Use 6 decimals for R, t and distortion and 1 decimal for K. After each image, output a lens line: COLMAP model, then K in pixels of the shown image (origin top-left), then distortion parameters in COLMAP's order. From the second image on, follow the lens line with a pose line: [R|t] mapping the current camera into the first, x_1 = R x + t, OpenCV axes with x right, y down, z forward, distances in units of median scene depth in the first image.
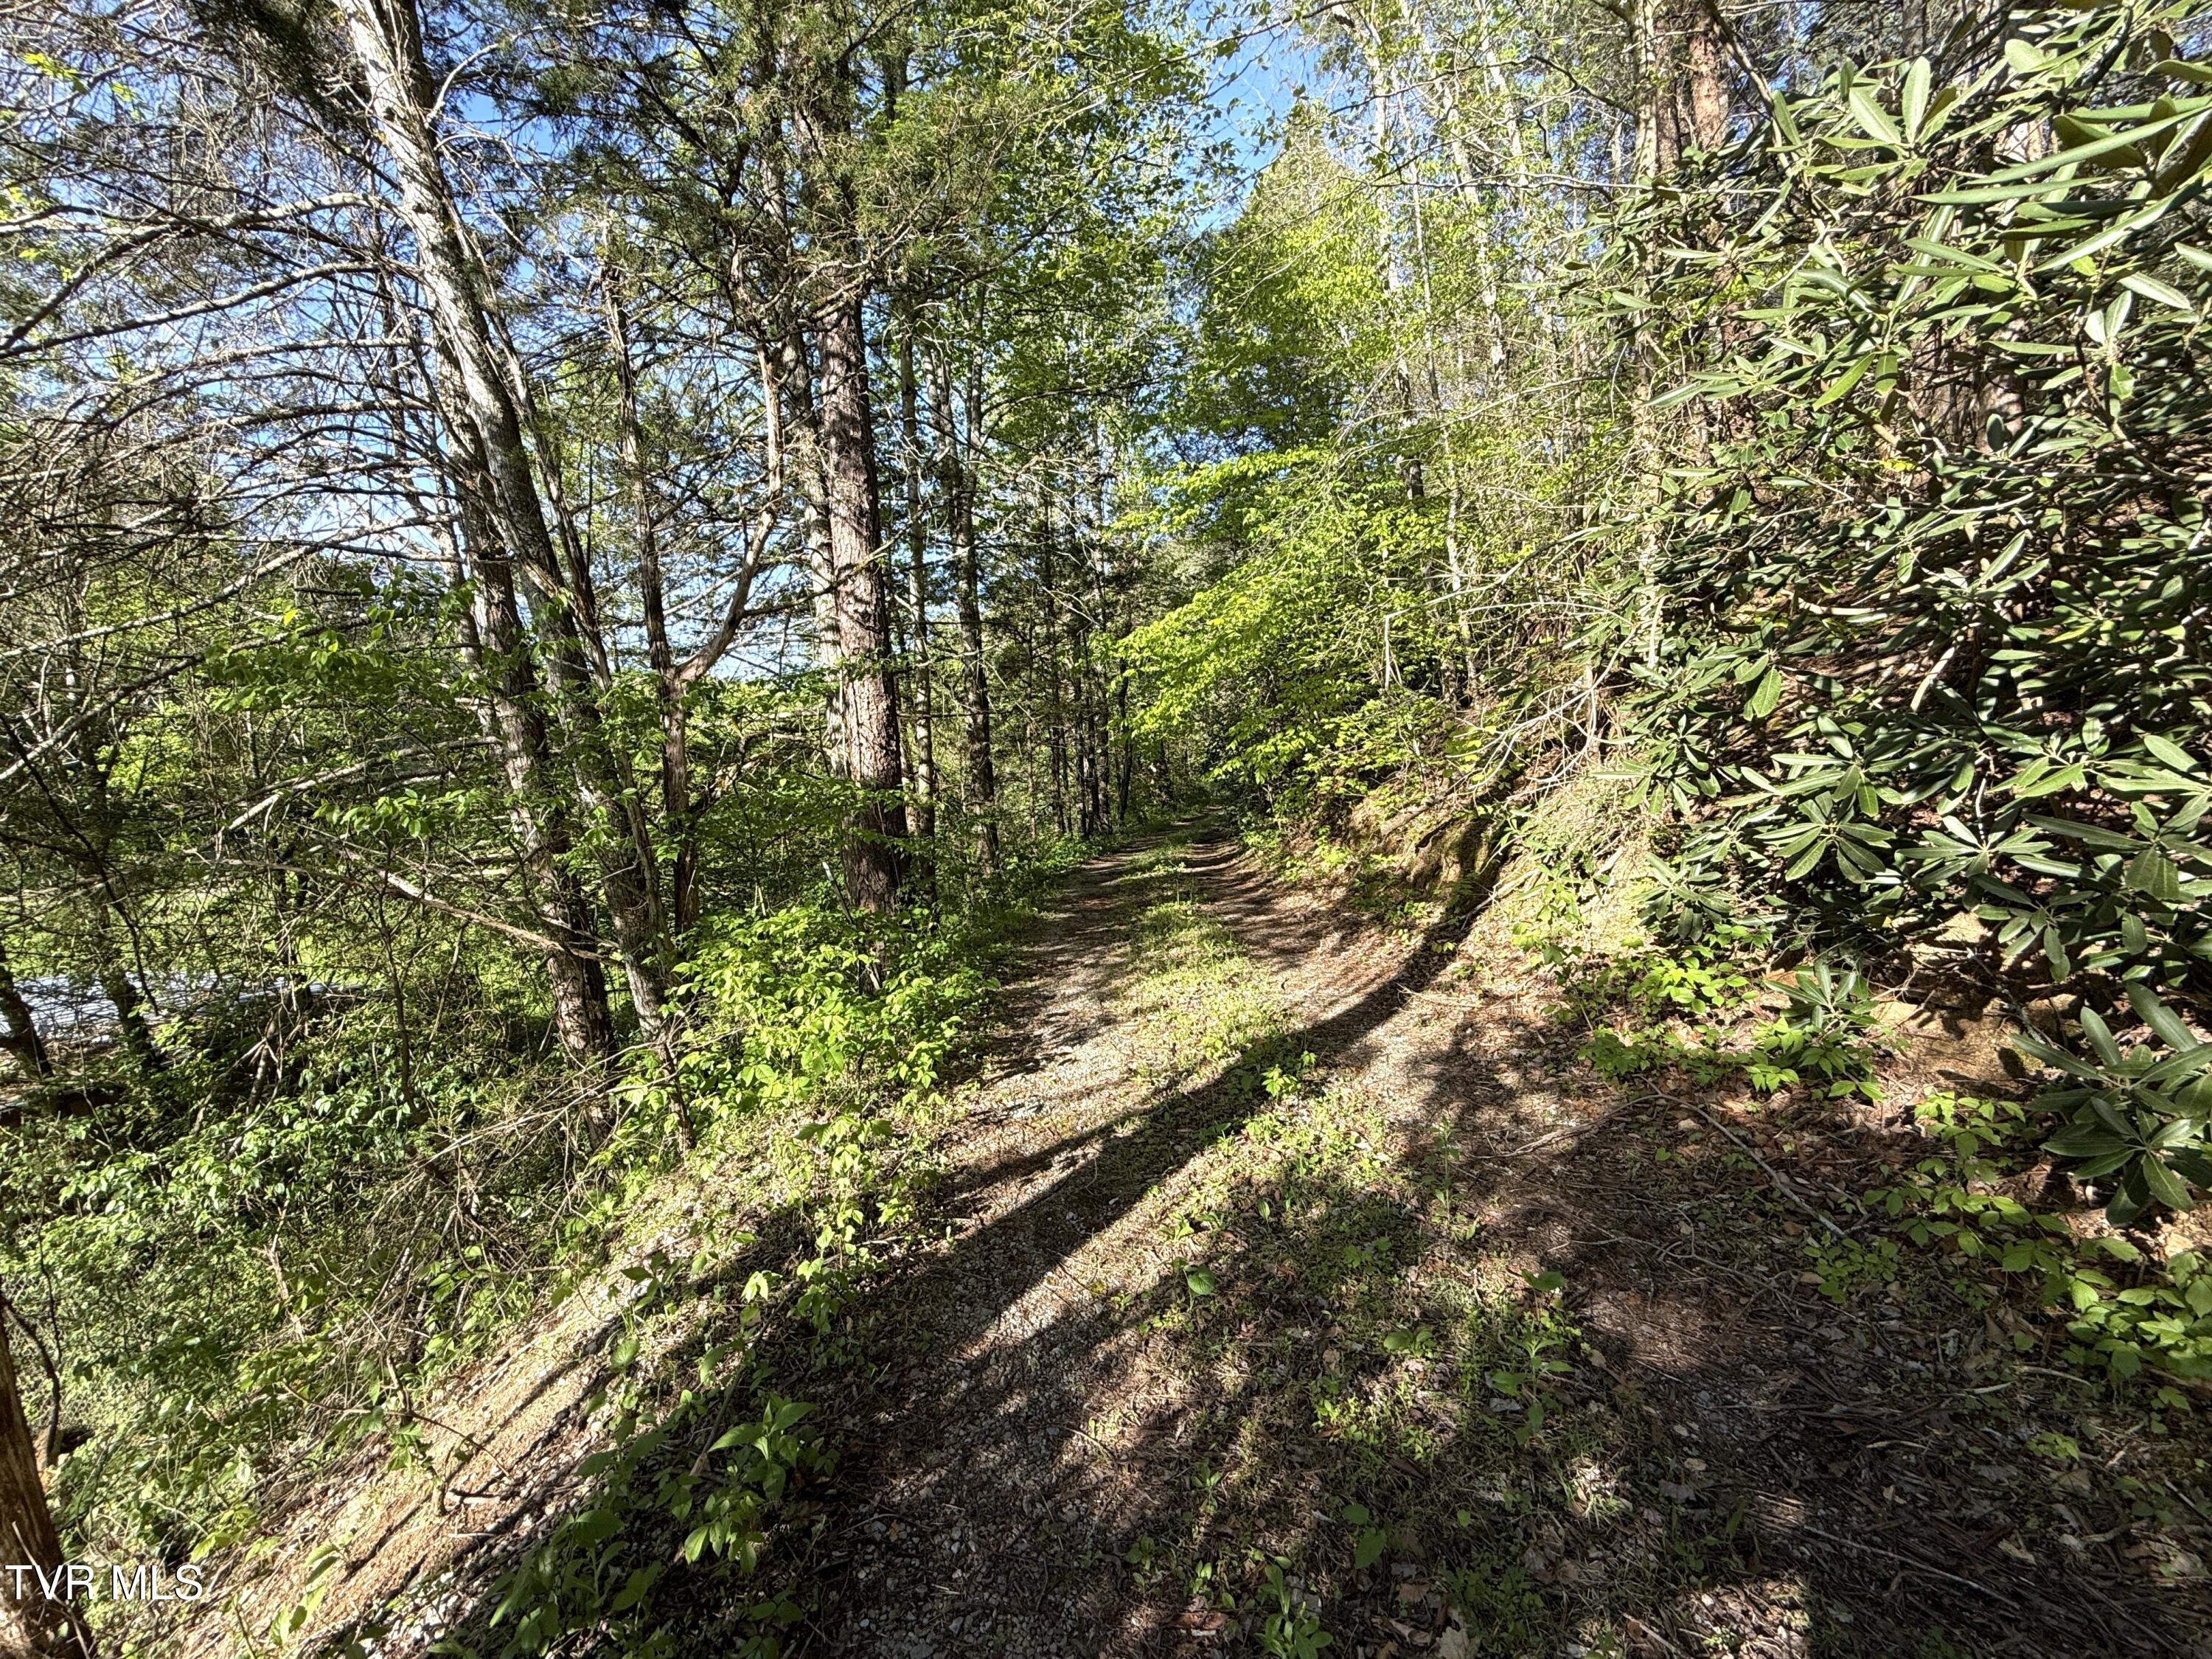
lens RADIAL K [[889.3, 0, 1100.3], [0, 889.3, 830.0], [0, 0, 1]] dist [0.005931, -0.000033]
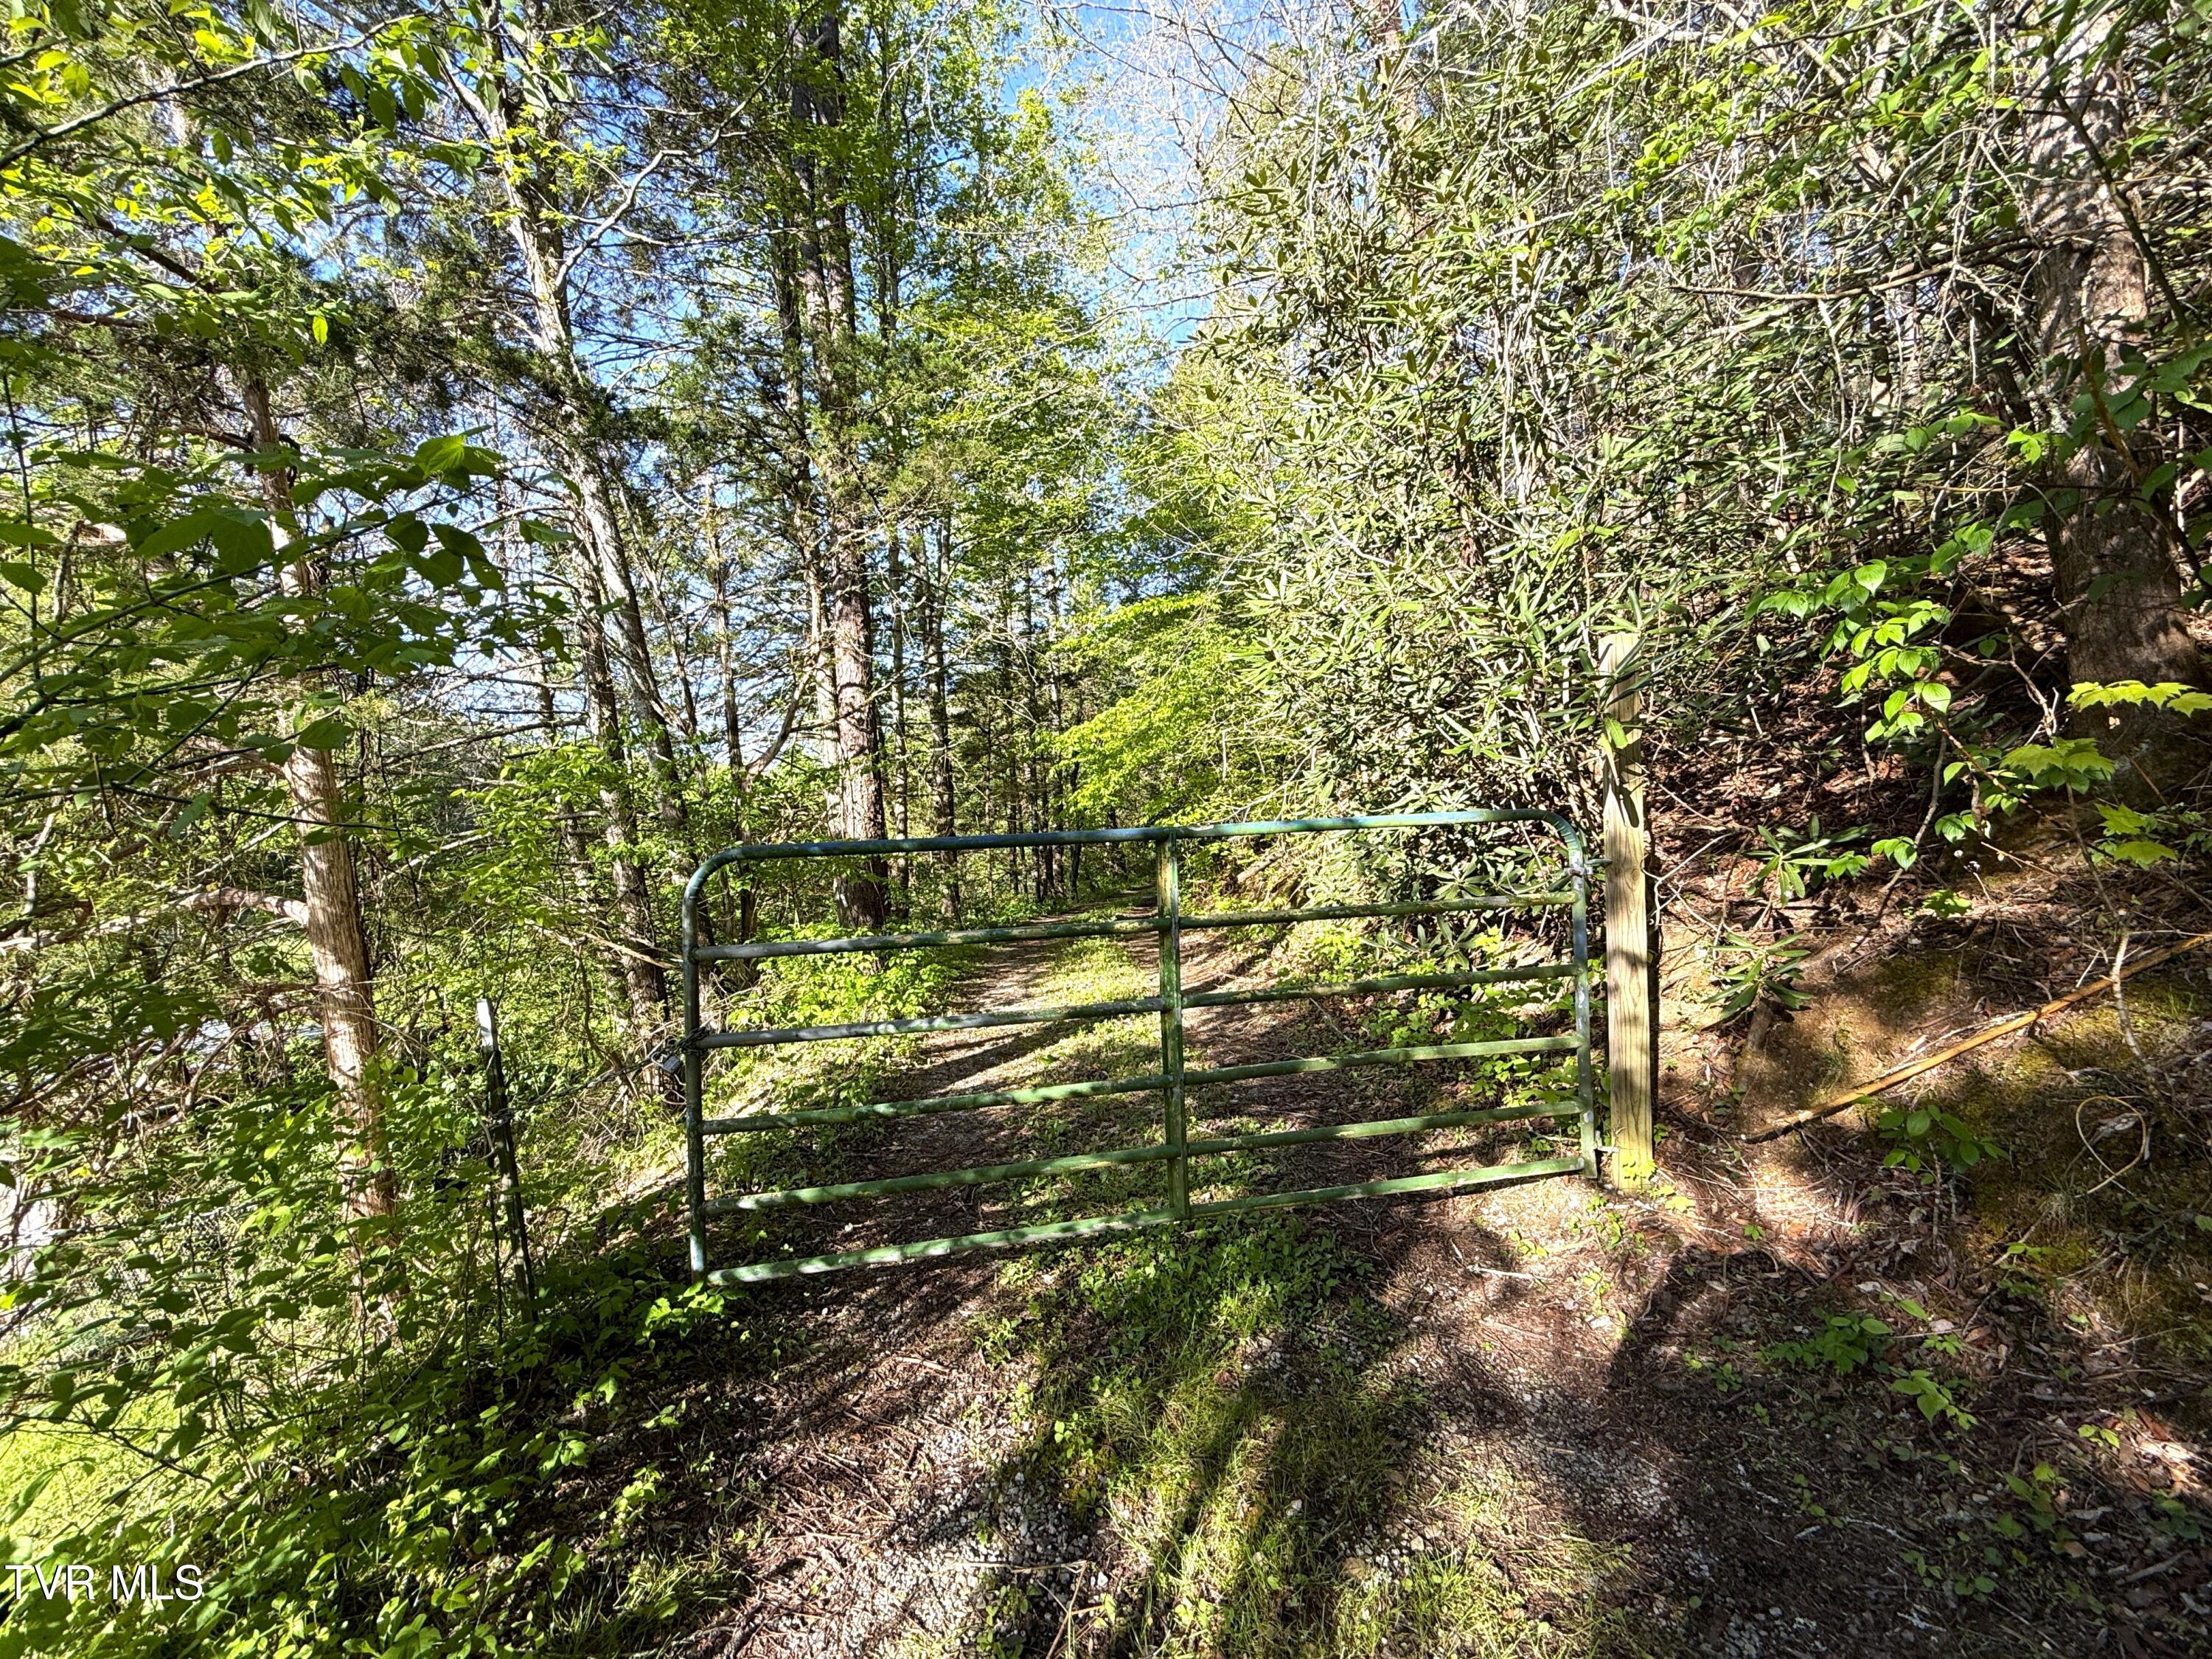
lens RADIAL K [[889.3, 0, 1100.3], [0, 889.3, 830.0], [0, 0, 1]] dist [0.005931, -0.000033]
pose [[0.999229, 0.002204, 0.039190, 0.031860], [0.001146, 0.996359, -0.085248, 0.026169], [-0.039235, 0.085227, 0.995589, -0.246726]]
